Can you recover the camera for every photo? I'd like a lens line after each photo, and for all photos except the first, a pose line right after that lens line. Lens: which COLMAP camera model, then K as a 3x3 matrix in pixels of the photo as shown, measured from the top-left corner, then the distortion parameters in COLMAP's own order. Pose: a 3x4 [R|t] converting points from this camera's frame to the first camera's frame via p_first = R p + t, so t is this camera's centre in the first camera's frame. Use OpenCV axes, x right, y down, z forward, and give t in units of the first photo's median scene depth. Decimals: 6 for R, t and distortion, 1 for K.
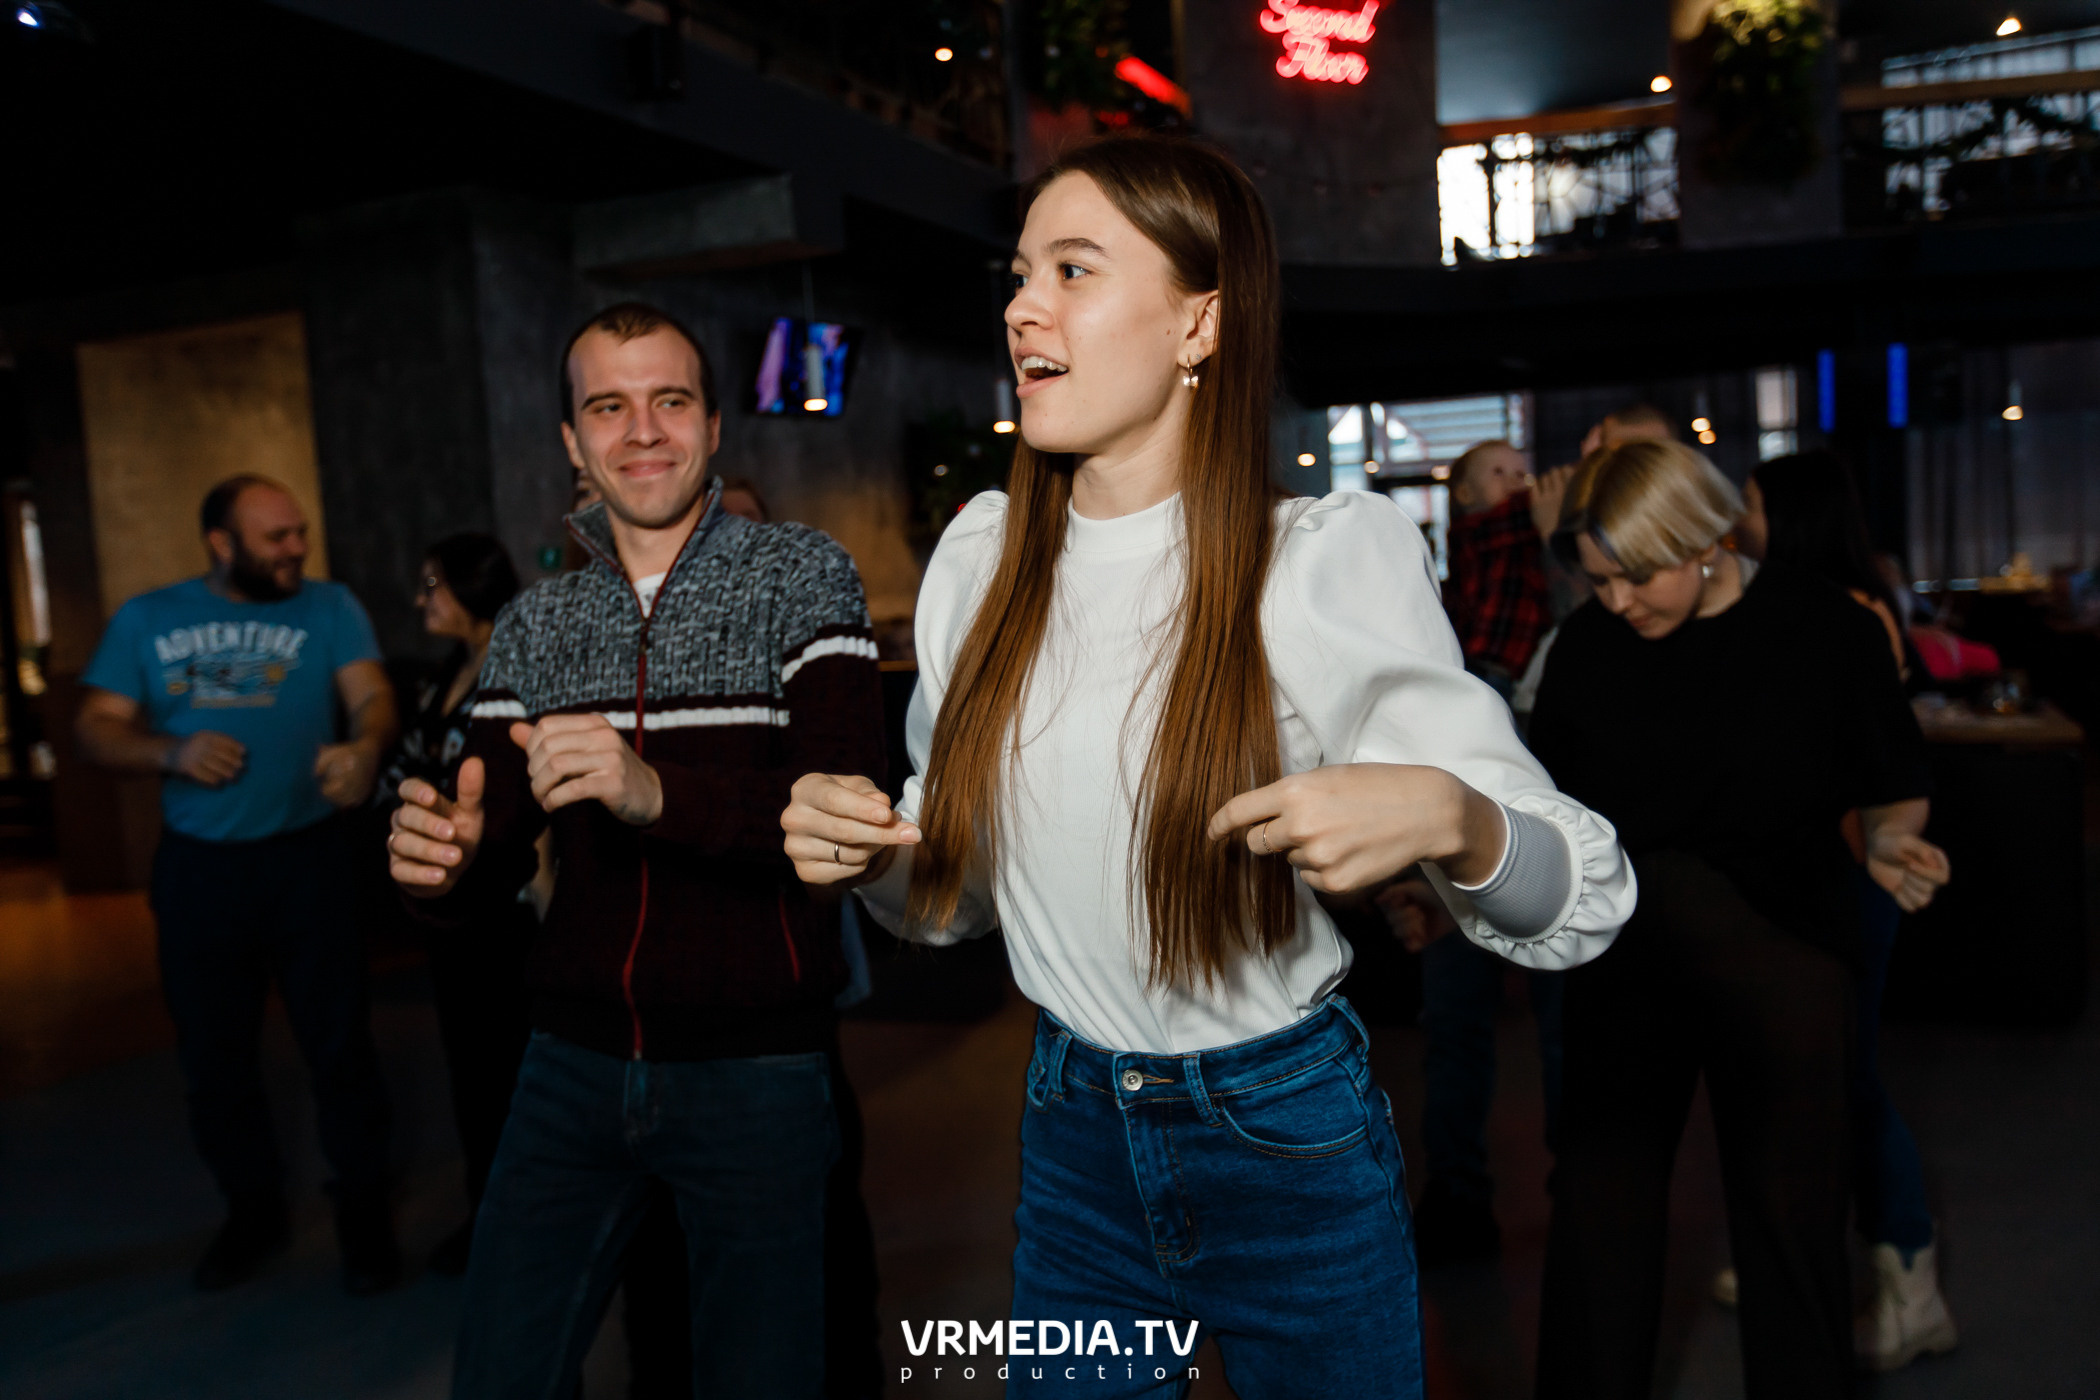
lens RADIAL K [[1589.8, 0, 1076.0], [0, 1589.8, 693.4], [0, 0, 1]] dist [-0.012373, -0.011765]
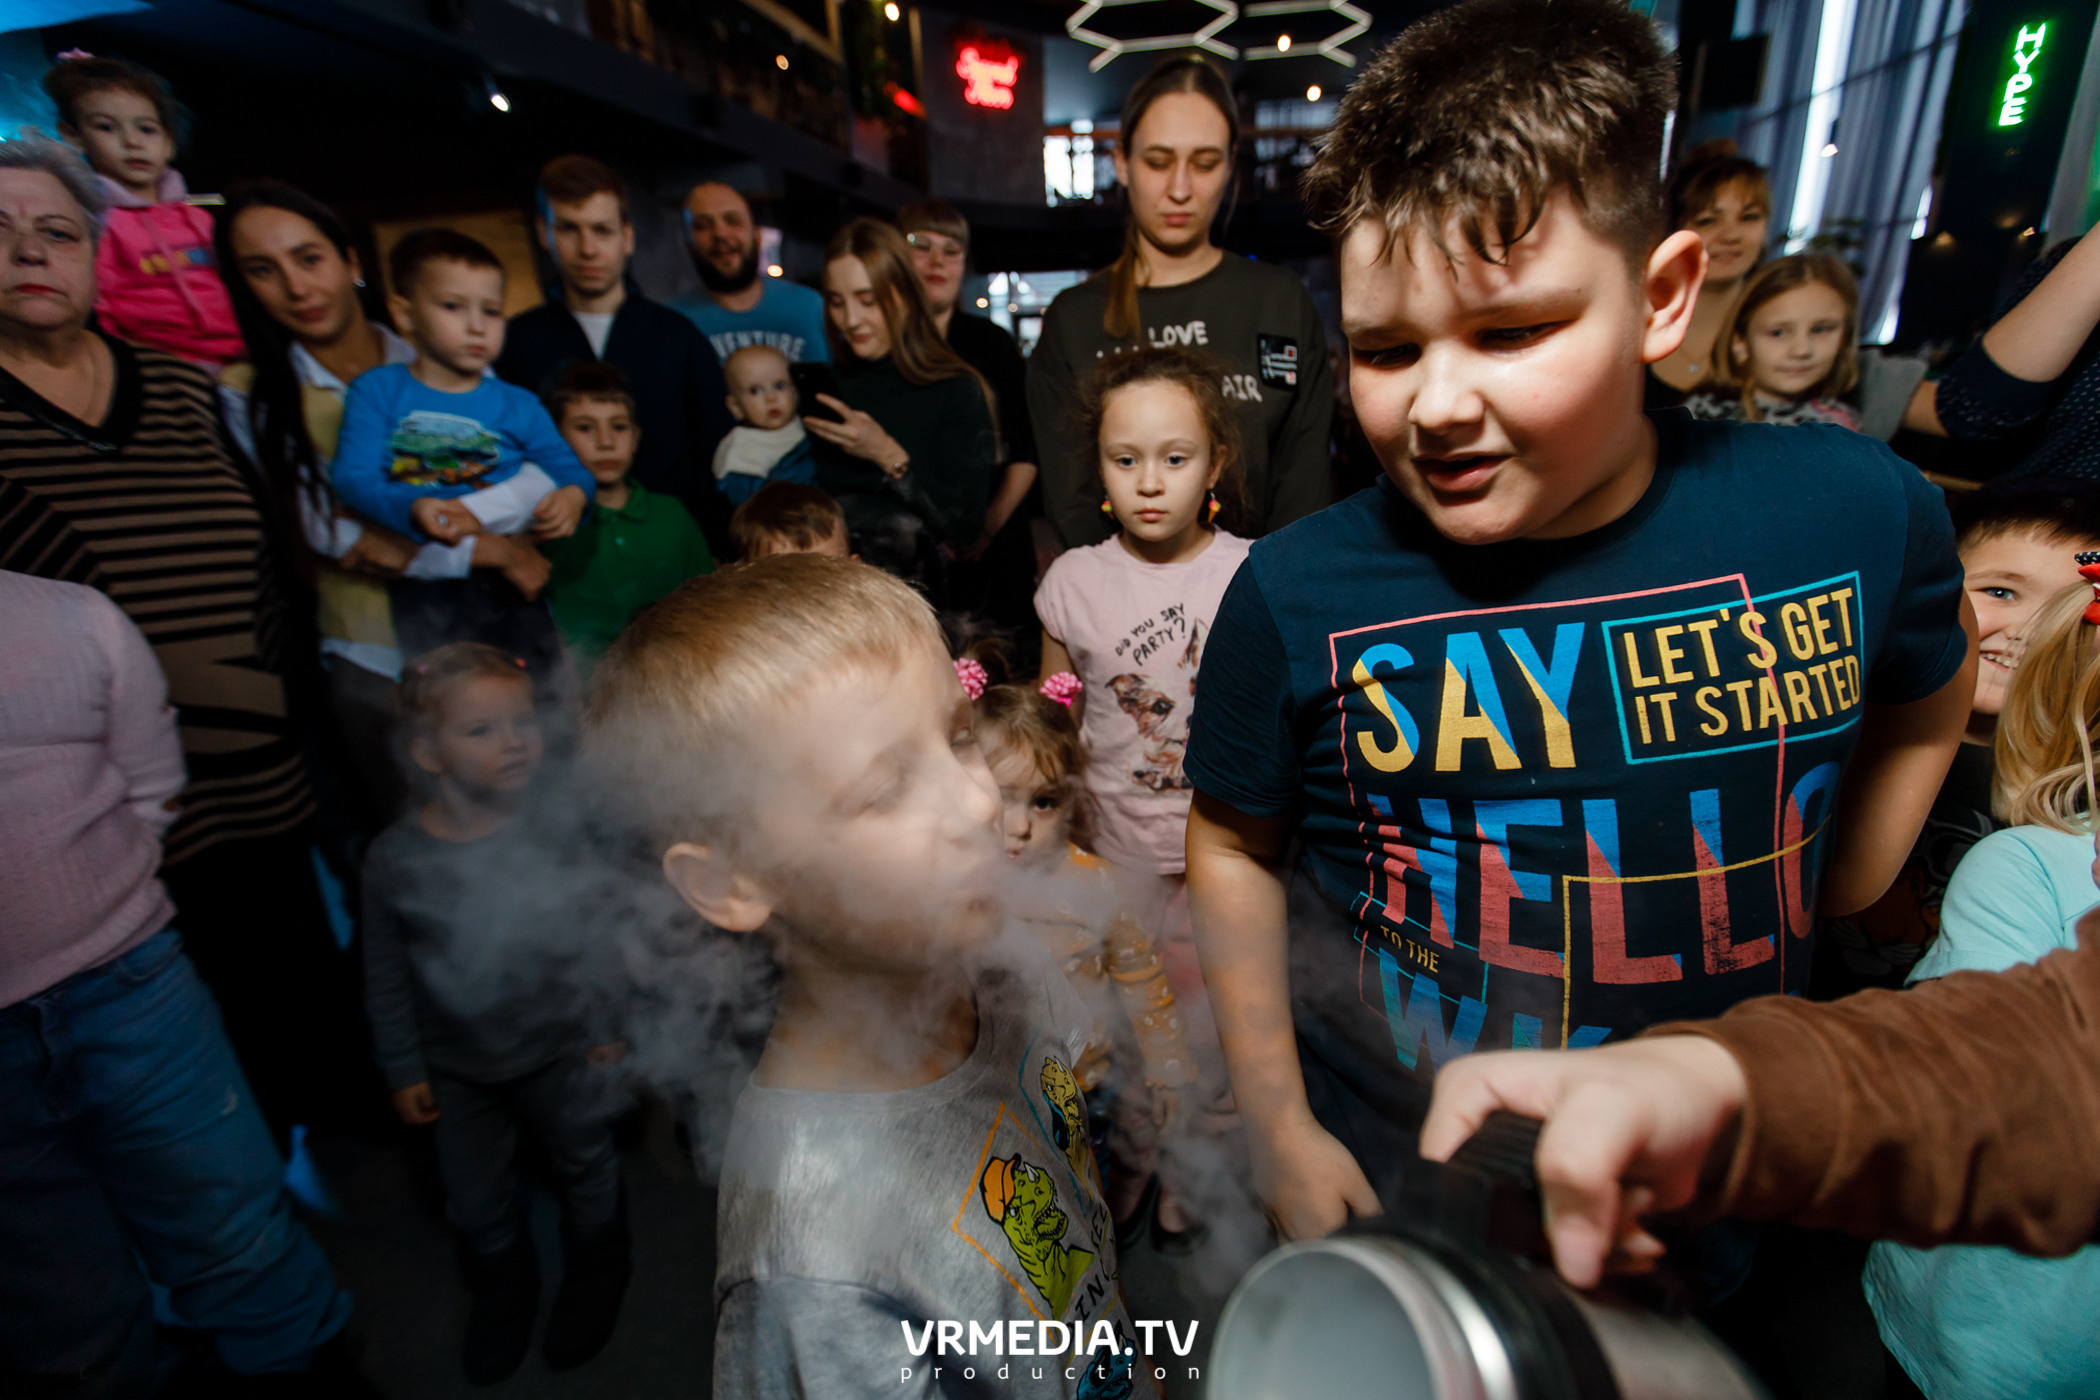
lens RADIAL K [[982.1, 0, 1049.3], [0, 982.1, 701.2], [0, 0, 1]] dist [-0.016924, -0.004438]
pose [[0.972360, -0.057419, 0.226315, -0.091868], [0.000667, 0.969968, 0.243230, 0.045408], [-0.233484, -0.236356, 0.943197, -0.348467]]
